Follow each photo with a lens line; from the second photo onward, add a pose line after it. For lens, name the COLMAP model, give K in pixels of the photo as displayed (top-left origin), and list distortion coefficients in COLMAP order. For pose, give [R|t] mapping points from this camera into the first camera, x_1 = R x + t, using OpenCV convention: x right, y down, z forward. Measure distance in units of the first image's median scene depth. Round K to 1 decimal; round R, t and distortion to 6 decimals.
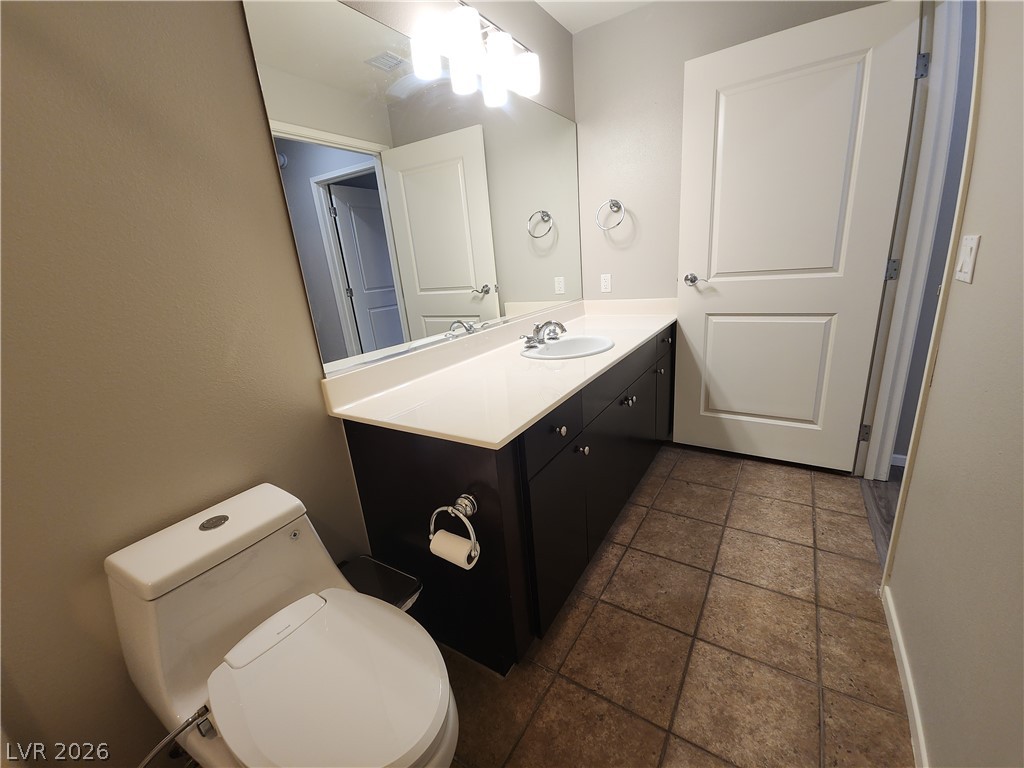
lens RADIAL K [[421.3, 0, 511.8], [0, 421.3, 387.3], [0, 0, 1]] dist [0.006543, -0.005372]
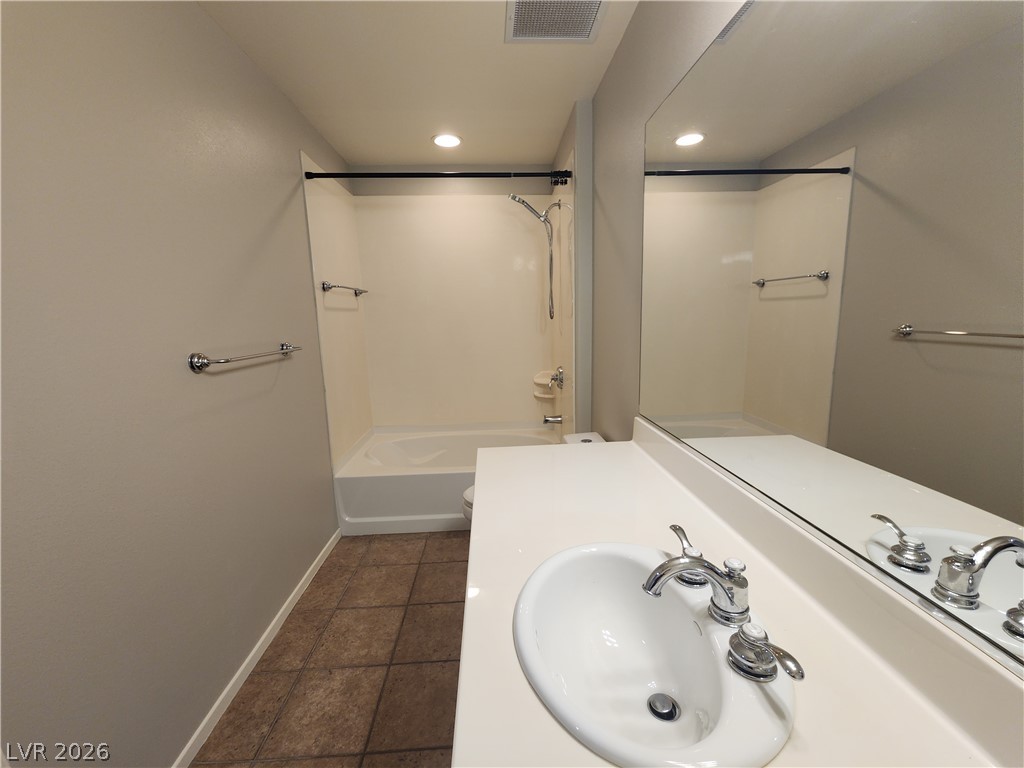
lens RADIAL K [[421.3, 0, 512.7], [0, 421.3, 385.1], [0, 0, 1]] dist [0.006543, -0.005372]
pose [[-0.810603, 0.189507, -0.554085, 0.563708], [-0.079678, 0.901698, 0.424962, -0.623413], [0.580150, 0.388624, -0.715819, 1.651634]]
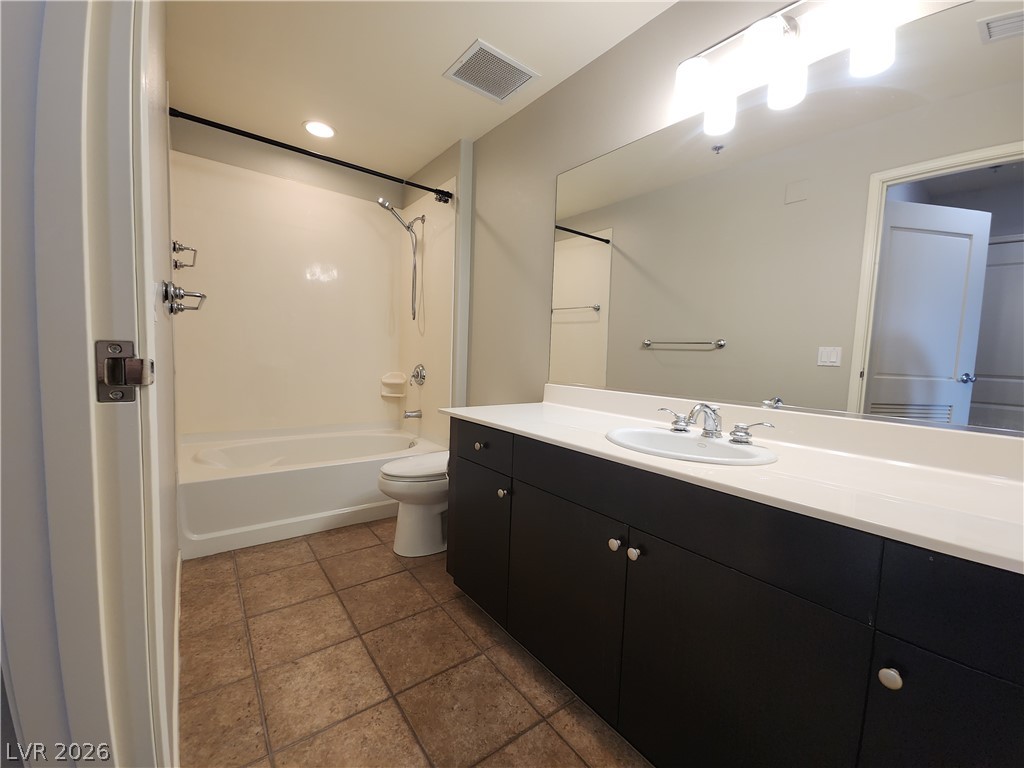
lens RADIAL K [[421.3, 0, 515.0], [0, 421.3, 383.2], [0, 0, 1]] dist [0.006543, -0.005372]
pose [[-0.342698, 0.131746, -0.930162, 1.204437], [-0.275079, 0.932649, 0.233445, -0.387018], [0.898270, 0.335870, -0.283376, 1.361758]]
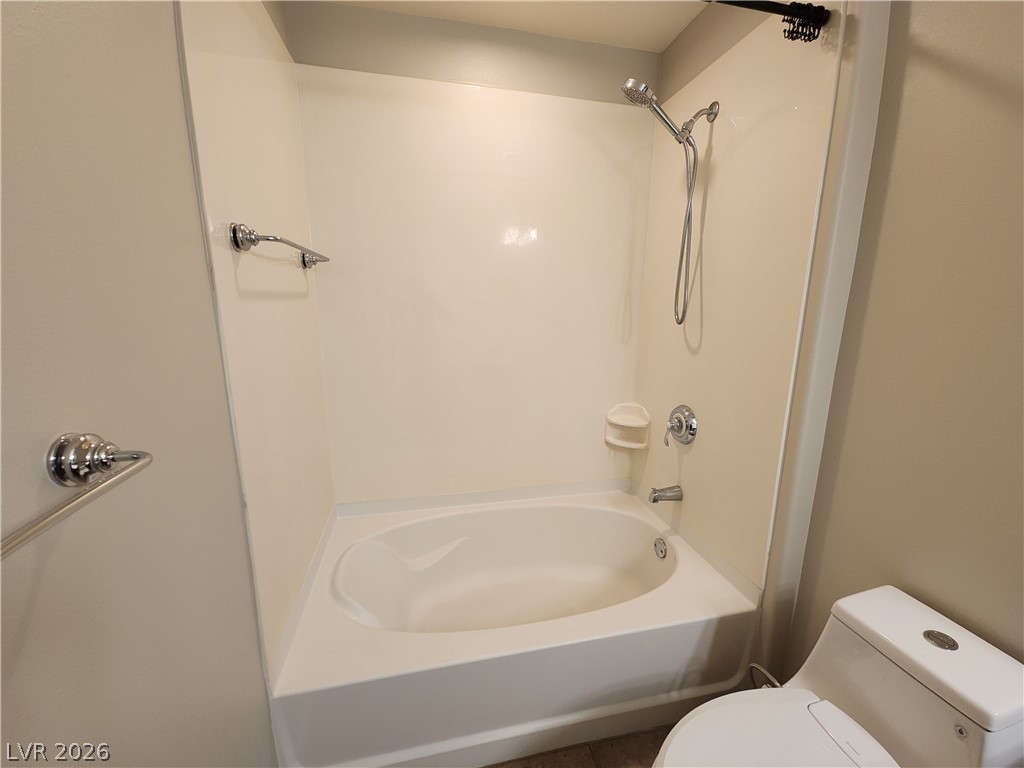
lens RADIAL K [[421.3, 0, 515.4], [0, 421.3, 386.0], [0, 0, 1]] dist [0.006543, -0.005372]
pose [[-0.703695, 0.213882, -0.677545, 0.324972], [-0.154489, 0.884739, 0.439738, -0.315534], [0.693503, 0.414115, -0.589544, 0.495463]]
